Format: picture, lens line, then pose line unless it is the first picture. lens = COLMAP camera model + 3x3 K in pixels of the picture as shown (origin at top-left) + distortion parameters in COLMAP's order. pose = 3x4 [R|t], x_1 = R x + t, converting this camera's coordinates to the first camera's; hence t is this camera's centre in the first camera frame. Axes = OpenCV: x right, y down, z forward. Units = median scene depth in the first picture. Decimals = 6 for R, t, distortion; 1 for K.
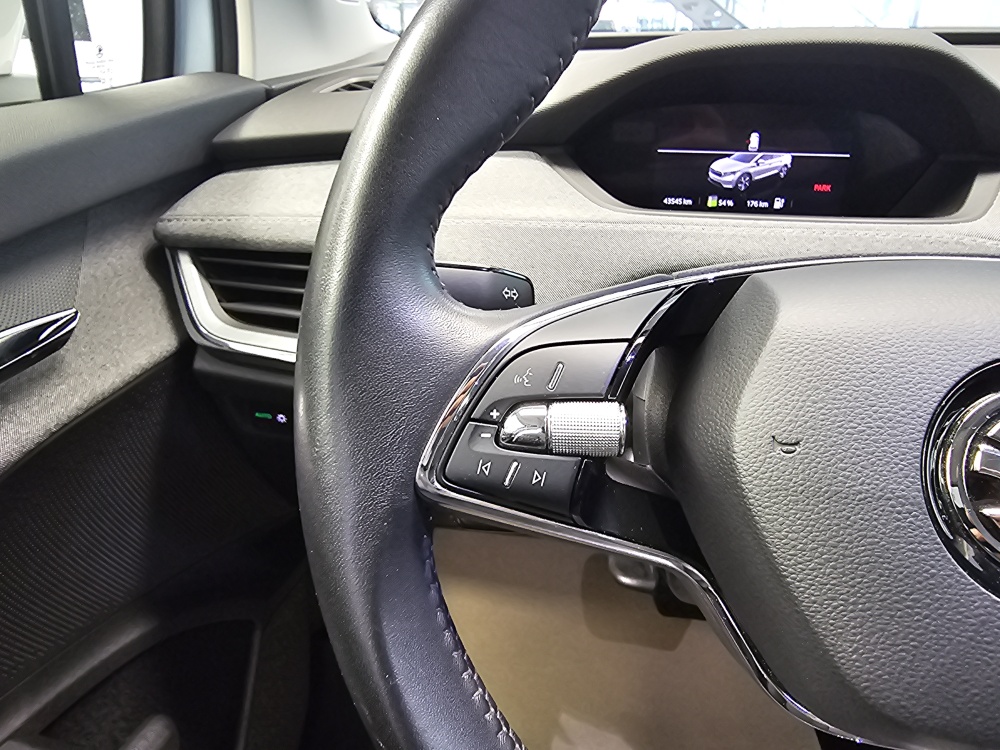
lens RADIAL K [[676.7, 0, 492.3], [0, 676.7, 366.2], [0, 0, 1]] dist [-0.003201, 0.007225]
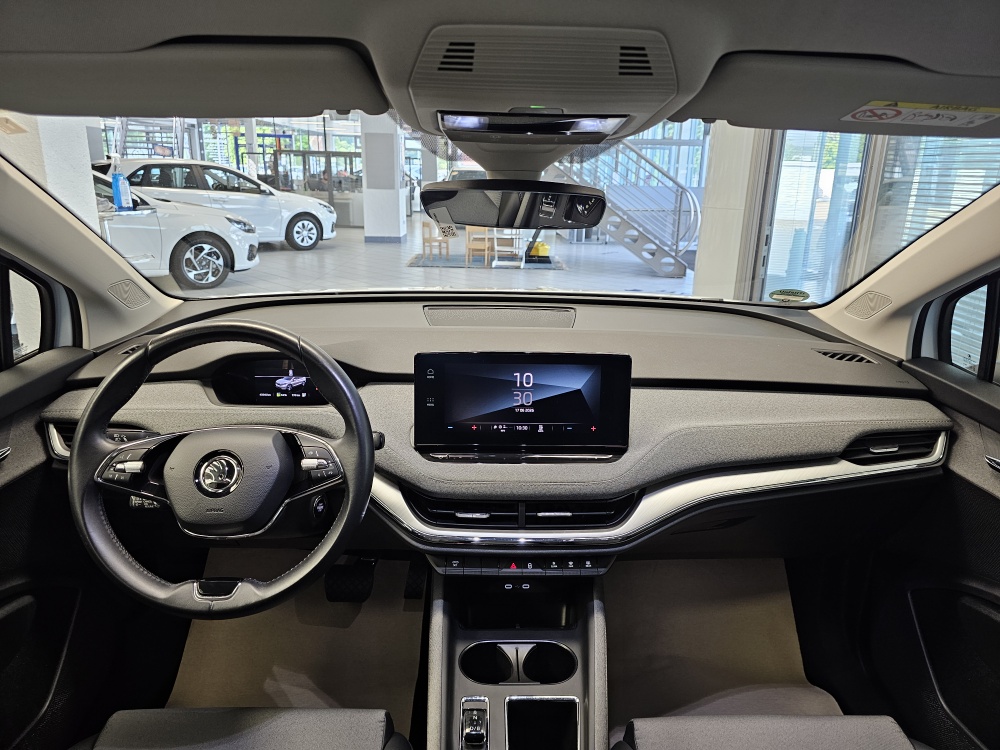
lens RADIAL K [[672.7, 0, 501.7], [0, 672.7, 363.1], [0, 0, 1]] dist [0.059266, -0.061960]
pose [[0.990479, -0.022348, 0.135841, 0.854727], [0.045785, 0.984042, -0.171945, 0.127421], [-0.129831, 0.176527, 0.975696, -1.718869]]
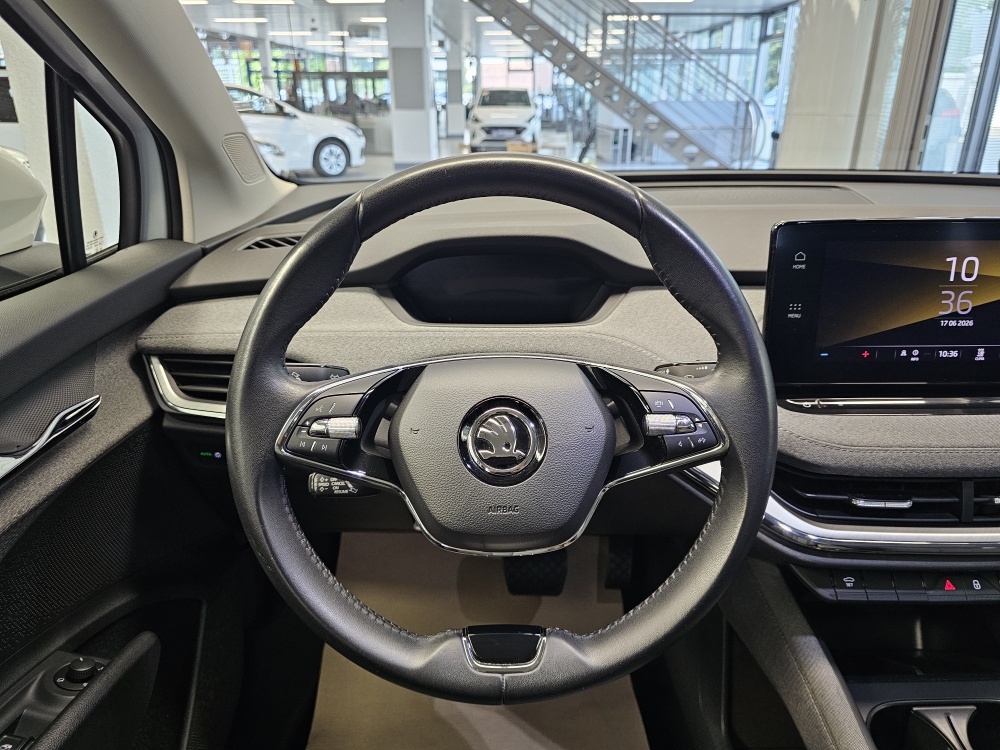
lens RADIAL K [[685.9, 0, 507.8], [0, 685.9, 371.2], [0, 0, 1]] dist [0.022907, -0.031231]
pose [[0.993116, -0.049944, 0.105958, 0.208821], [0.057564, 0.995876, -0.070119, 0.033107], [-0.102019, 0.075735, 0.991895, -0.705956]]
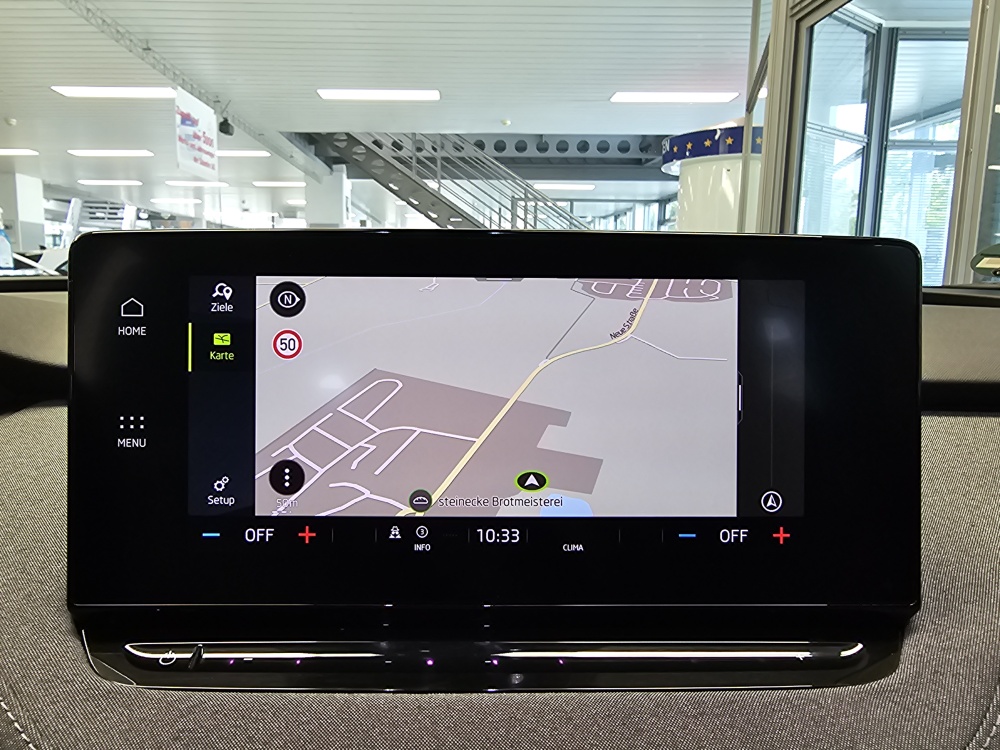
lens RADIAL K [[690.7, 0, 451.4], [0, 690.7, 374.9], [0, 0, 1]] dist [0.010572, -0.004635]
pose [[0.991465, -0.011437, 0.129870, 1.116750], [0.050685, 0.951597, -0.303140, -0.000460], [-0.120117, 0.307135, 0.944055, -0.033358]]
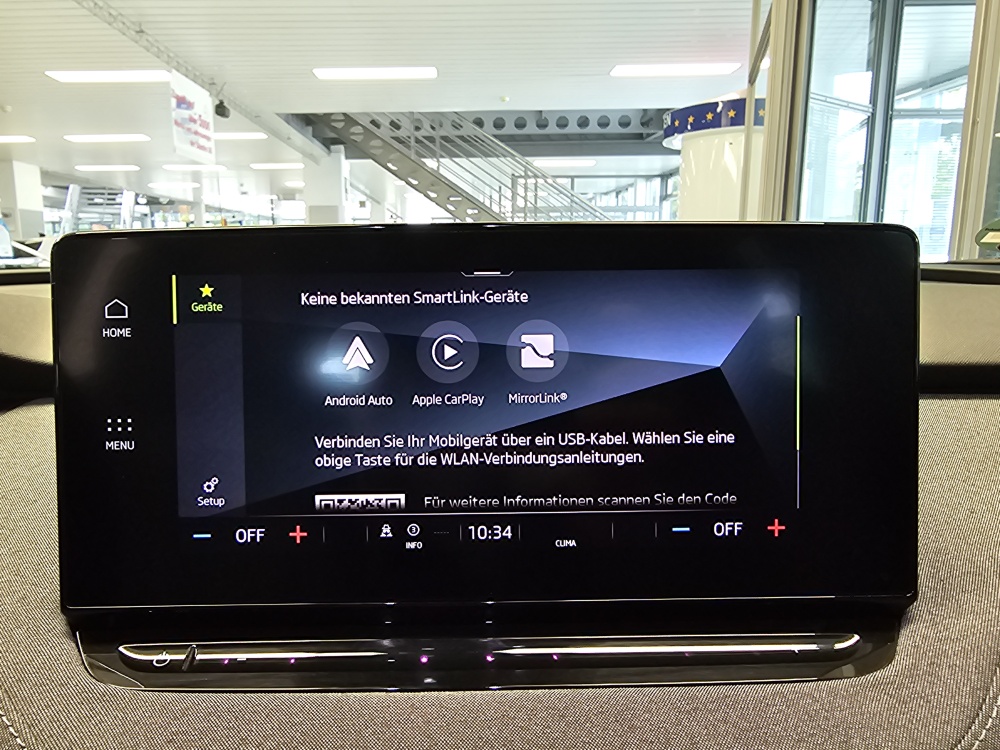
lens RADIAL K [[690.7, 0, 448.2], [0, 690.7, 374.9], [0, 0, 1]] dist [0.010572, -0.004635]
pose [[0.992187, -0.031641, 0.120684, 1.129821], [0.064178, 0.958951, -0.276215, -0.015399], [-0.106990, 0.281802, 0.953489, -0.031908]]
